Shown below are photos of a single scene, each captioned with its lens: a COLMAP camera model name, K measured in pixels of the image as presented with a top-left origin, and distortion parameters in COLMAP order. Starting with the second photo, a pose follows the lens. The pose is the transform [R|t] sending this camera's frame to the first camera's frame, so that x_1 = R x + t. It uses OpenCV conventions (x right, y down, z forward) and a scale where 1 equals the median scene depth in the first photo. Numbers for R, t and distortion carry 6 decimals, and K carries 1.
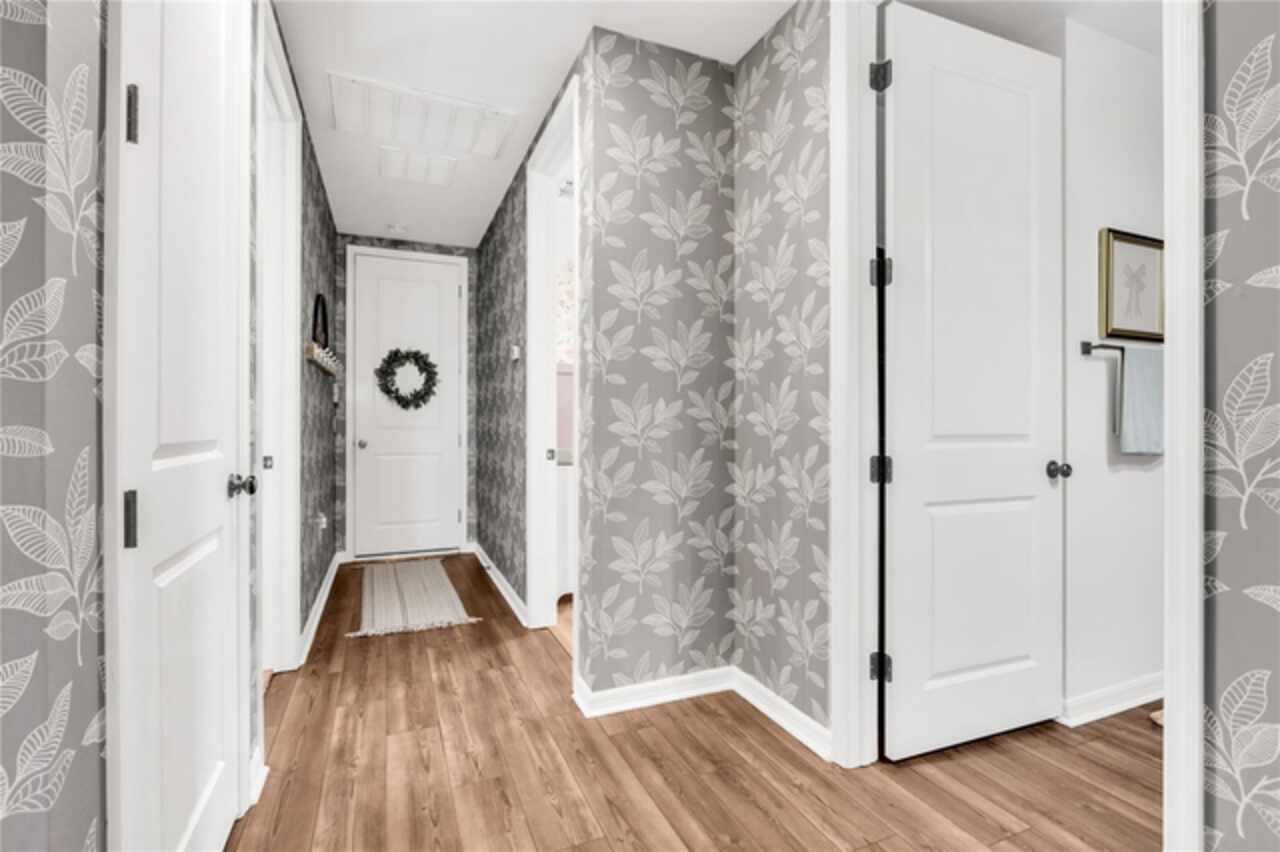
lens RADIAL K [[571.7, 0, 628.7], [0, 571.7, 423.9], [0, 0, 1]] dist [-0.009922, 0.000566]
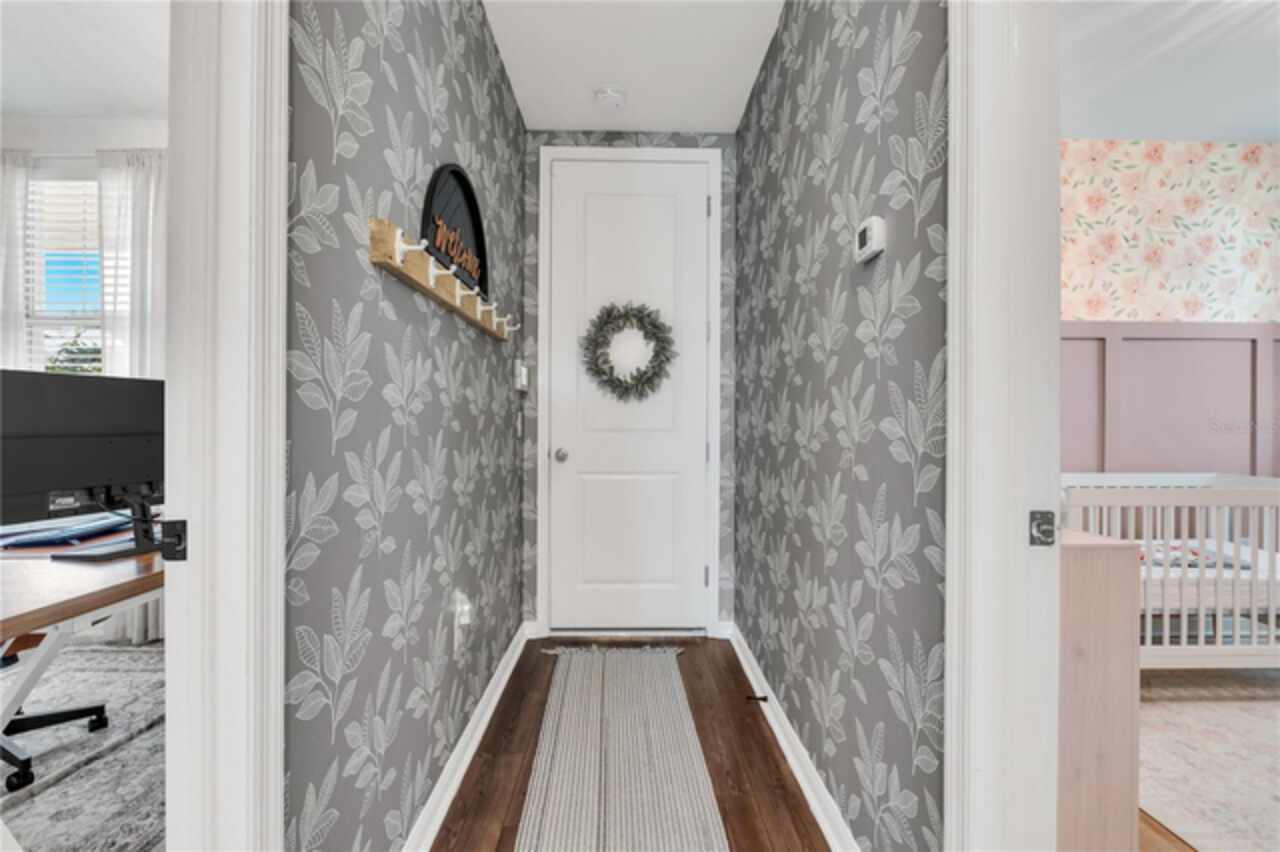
lens RADIAL K [[571.7, 0, 635.1], [0, 571.7, 425.3], [0, 0, 1]] dist [-0.009922, 0.000566]
pose [[0.928377, 0.005299, -0.371602, -0.149496], [-0.004685, 0.999986, 0.002554, -0.000329], [0.371610, -0.000630, 0.928389, 0.430296]]
